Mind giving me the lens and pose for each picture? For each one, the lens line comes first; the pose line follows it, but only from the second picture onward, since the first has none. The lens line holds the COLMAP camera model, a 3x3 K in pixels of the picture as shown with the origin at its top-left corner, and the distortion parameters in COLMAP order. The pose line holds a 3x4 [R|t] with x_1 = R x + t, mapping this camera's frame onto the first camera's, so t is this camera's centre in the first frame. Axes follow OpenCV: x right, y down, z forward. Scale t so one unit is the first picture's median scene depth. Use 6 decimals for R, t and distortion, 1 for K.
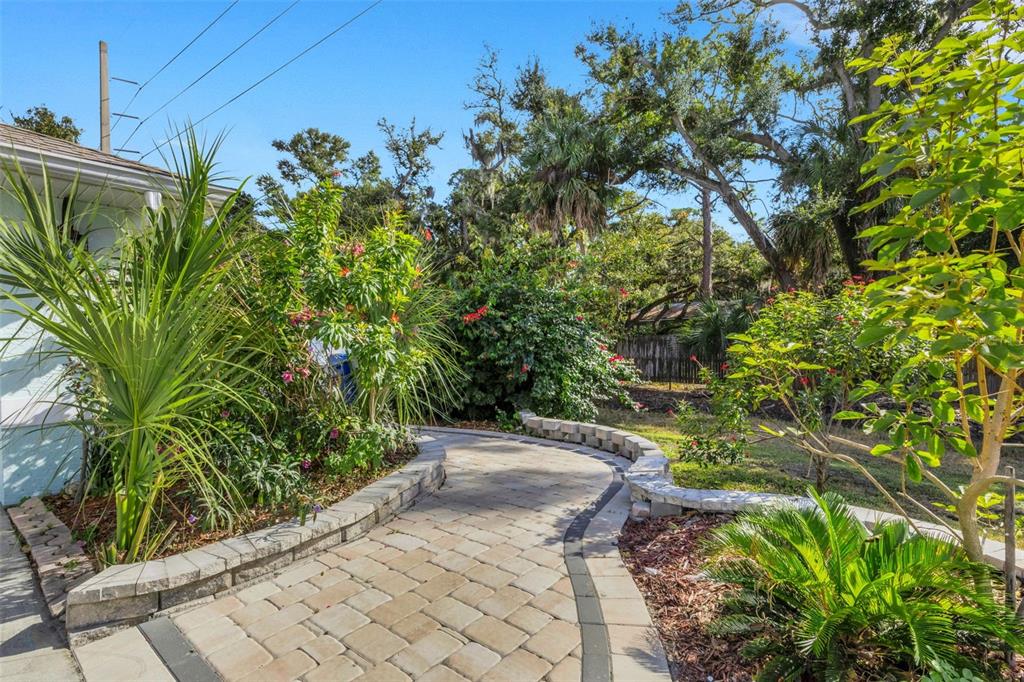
lens RADIAL K [[475.1, 0, 511.3], [0, 475.1, 339.8], [0, 0, 1]] dist [0.006699, 0.000410]
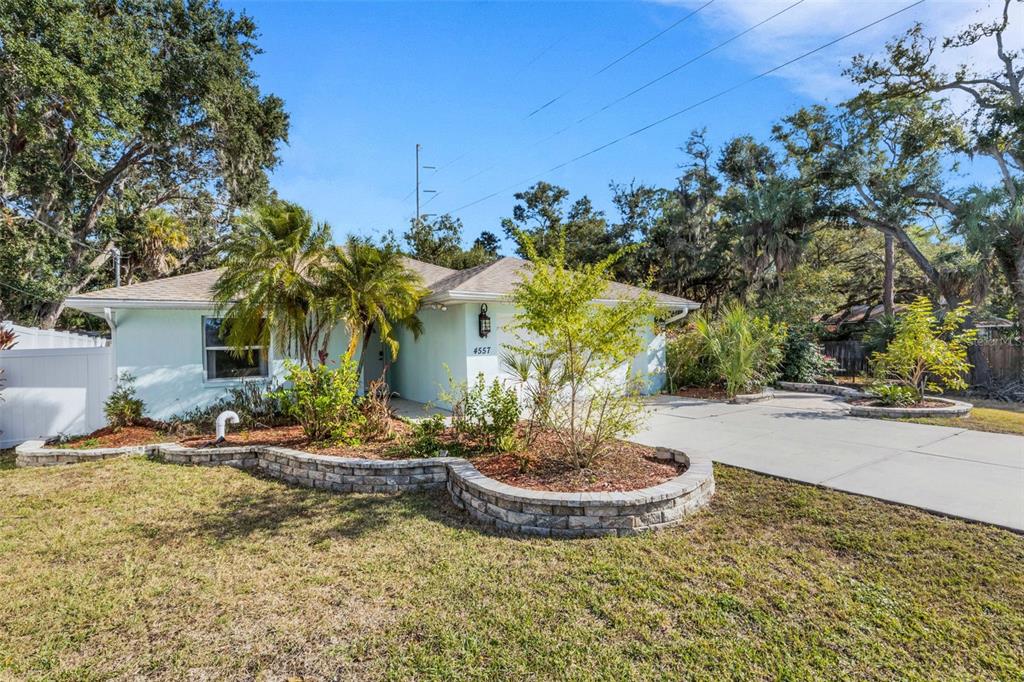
lens RADIAL K [[488.5, 0, 521.3], [0, 488.5, 341.0], [0, 0, 1]] dist [0.004302, 0.000425]
pose [[0.964383, 0.000875, -0.264507, -0.162698], [0.000878, 0.999978, 0.006510, -0.015810], [0.264507, -0.006511, 0.964362, -0.461977]]
